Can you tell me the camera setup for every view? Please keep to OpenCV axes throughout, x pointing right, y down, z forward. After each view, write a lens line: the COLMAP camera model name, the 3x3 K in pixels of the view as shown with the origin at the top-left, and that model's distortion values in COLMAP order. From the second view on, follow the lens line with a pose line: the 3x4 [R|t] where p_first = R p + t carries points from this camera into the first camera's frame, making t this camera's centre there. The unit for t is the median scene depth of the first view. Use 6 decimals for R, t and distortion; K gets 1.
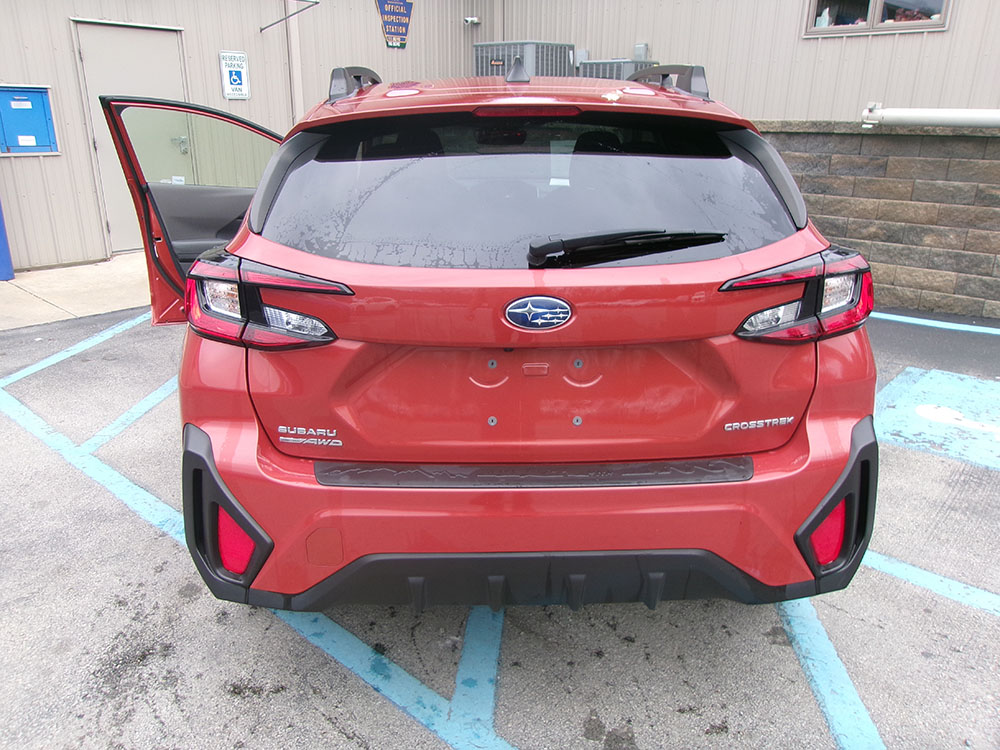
lens RADIAL K [[772.9, 0, 499.8], [0, 772.9, 371.3], [0, 0, 1]] dist [-0.025707, 0.045718]
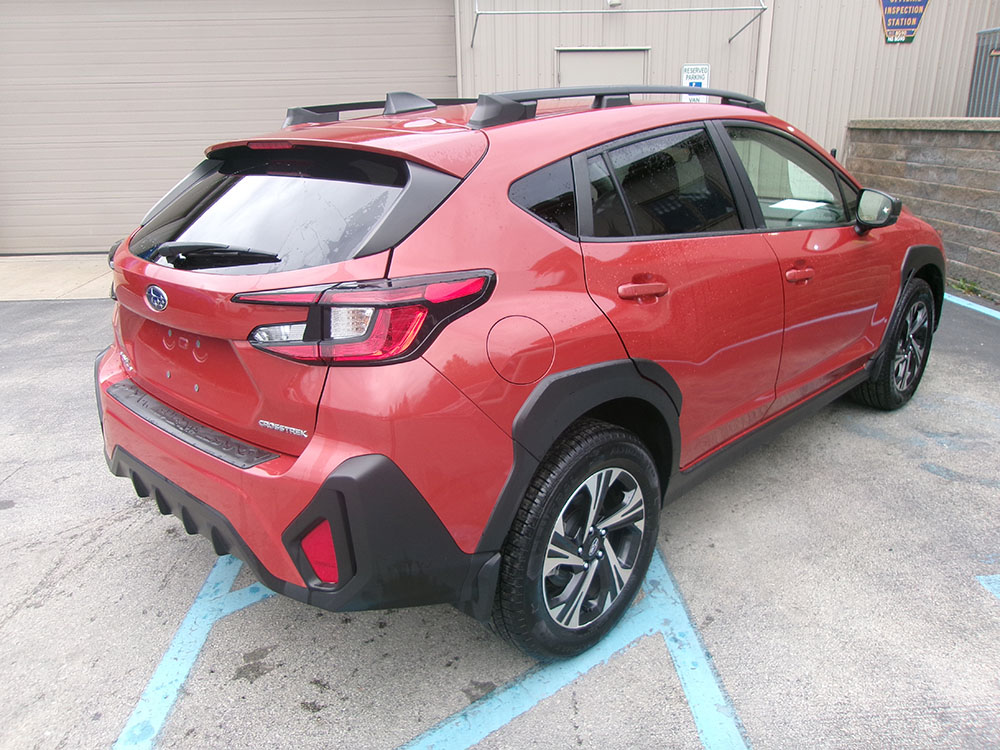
lens RADIAL K [[772.9, 0, 495.2], [0, 772.9, 372.8], [0, 0, 1]] dist [-0.025707, 0.045718]
pose [[0.697880, 0.203939, -0.686565, 0.362479], [-0.203464, 0.975561, 0.082965, -0.045913], [0.686706, 0.081792, 0.722319, 0.112972]]
